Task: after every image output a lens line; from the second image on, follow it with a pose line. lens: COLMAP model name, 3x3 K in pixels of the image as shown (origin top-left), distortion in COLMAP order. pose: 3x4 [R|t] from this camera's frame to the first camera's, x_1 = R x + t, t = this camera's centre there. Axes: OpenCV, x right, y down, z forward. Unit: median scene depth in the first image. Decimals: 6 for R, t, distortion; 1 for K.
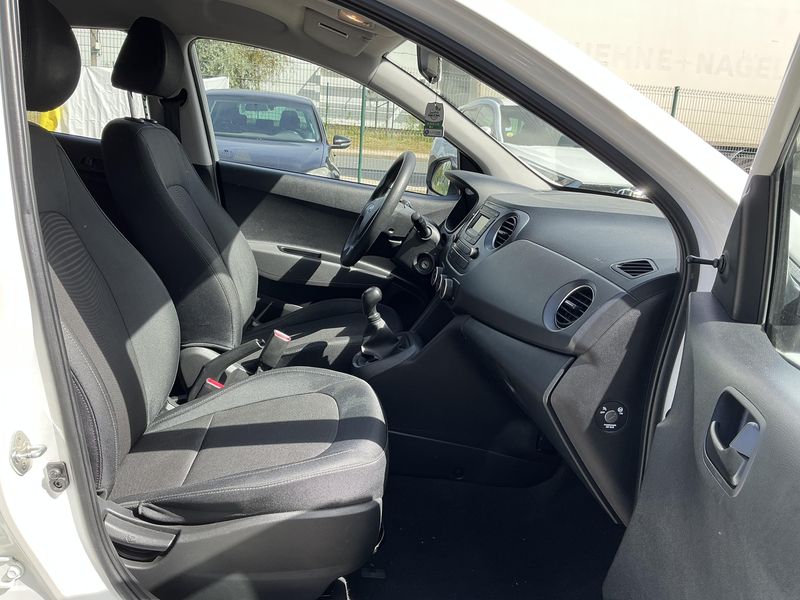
lens RADIAL K [[695.7, 0, 404.1], [0, 695.7, 290.3], [0, 0, 1]] dist [0.103319, -0.165930]
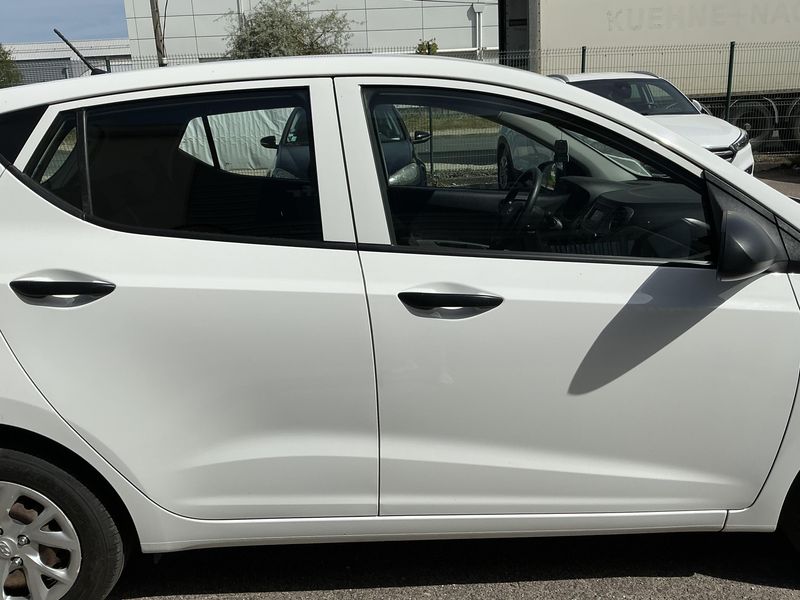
lens RADIAL K [[720.4, 0, 382.8], [0, 720.4, 303.6], [0, 0, 1]] dist [-0.013716, -0.011147]
pose [[0.990458, -0.084438, -0.108914, -0.053405], [0.089482, 0.995091, 0.042277, -0.004744], [0.104810, -0.051620, 0.993152, -0.158016]]
